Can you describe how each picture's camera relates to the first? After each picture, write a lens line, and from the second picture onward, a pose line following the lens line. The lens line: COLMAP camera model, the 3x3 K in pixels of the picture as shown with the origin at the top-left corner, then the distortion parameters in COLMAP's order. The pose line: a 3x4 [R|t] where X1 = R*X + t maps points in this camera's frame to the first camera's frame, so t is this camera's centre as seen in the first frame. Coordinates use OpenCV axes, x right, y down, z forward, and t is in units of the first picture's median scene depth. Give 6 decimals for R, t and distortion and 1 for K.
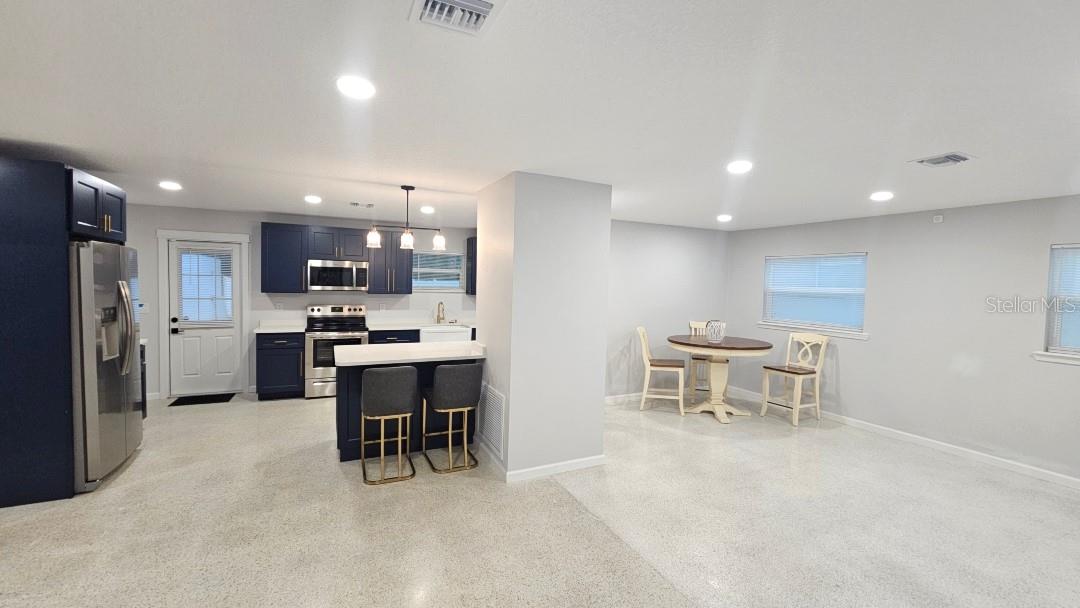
lens RADIAL K [[442.7, 0, 540.0], [0, 442.7, 304.0], [0, 0, 1]] dist [0.000489, -0.000622]
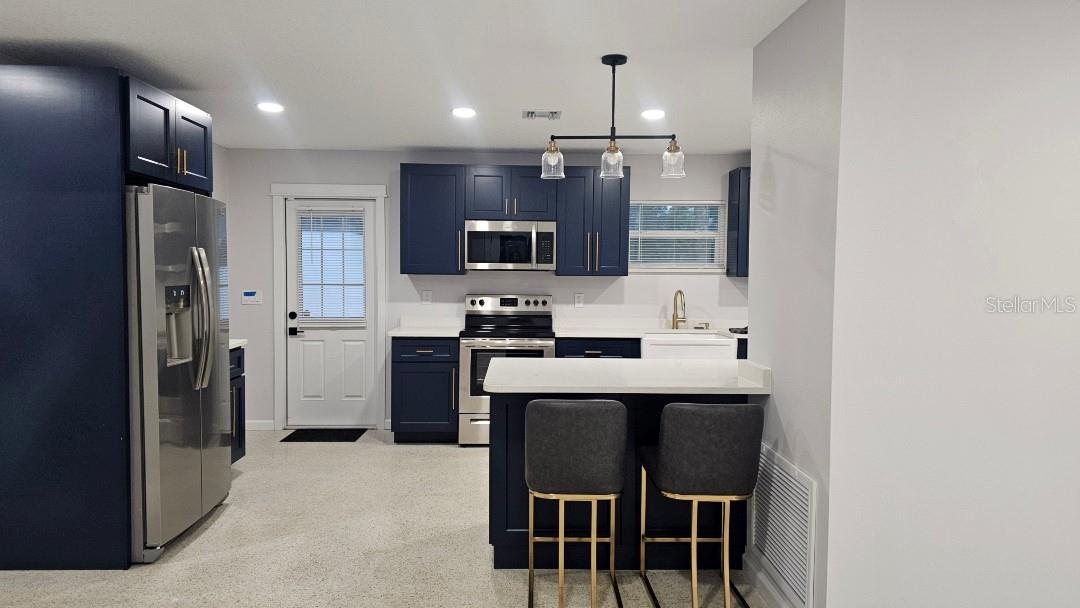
lens RADIAL K [[723.5, 0, 534.7], [0, 723.5, 303.6], [0, 0, 1]] dist [0.074984, -0.067014]
pose [[0.911964, 0.003240, -0.410257, -0.030661], [-0.005191, 0.999980, -0.003644, 0.028177], [0.410237, 0.005453, 0.911963, 0.176095]]
